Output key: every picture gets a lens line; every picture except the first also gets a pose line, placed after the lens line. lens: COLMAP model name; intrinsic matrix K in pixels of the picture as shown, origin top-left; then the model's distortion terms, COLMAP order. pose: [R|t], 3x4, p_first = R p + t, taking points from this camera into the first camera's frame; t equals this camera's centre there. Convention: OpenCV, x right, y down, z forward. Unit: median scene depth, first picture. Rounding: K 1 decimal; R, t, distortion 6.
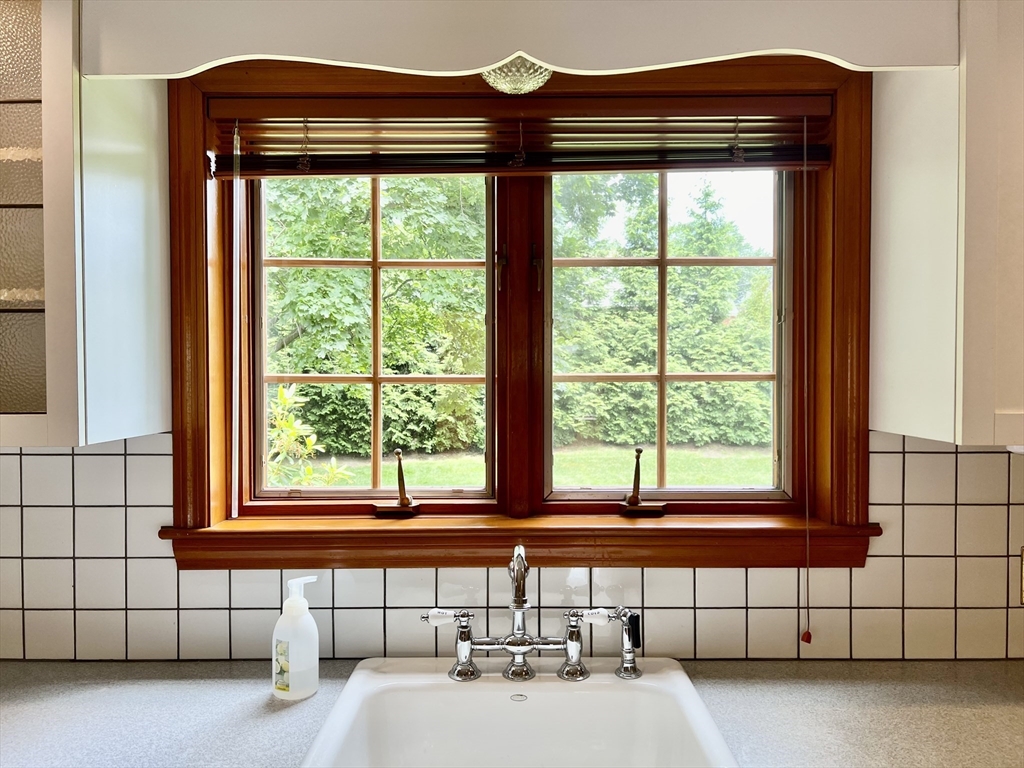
lens RADIAL K [[769.4, 0, 513.6], [0, 769.4, 386.7], [0, 0, 1]] dist [0.023955, -0.004274]
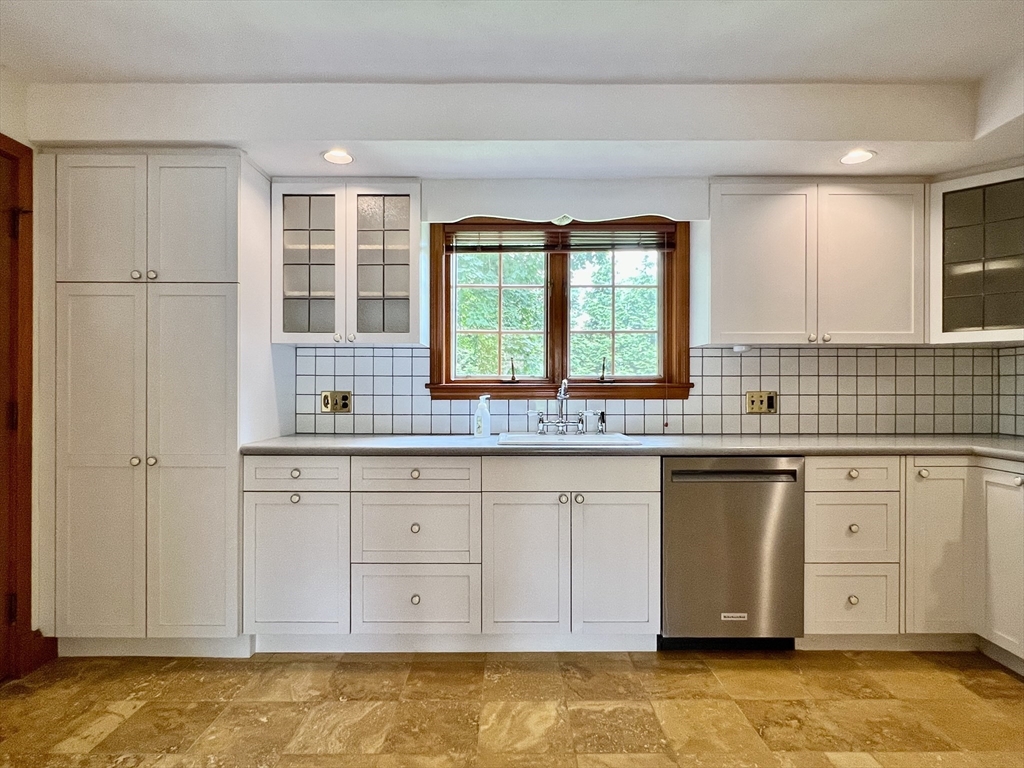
lens RADIAL K [[560.7, 0, 508.8], [0, 560.7, 379.9], [0, 0, 1]] dist [-0.001279, 0.000050]
pose [[0.999997, 0.002294, -0.000248, -0.162920], [-0.002299, 0.999673, -0.025470, 0.211070], [0.000189, 0.025471, 0.999676, -0.918436]]
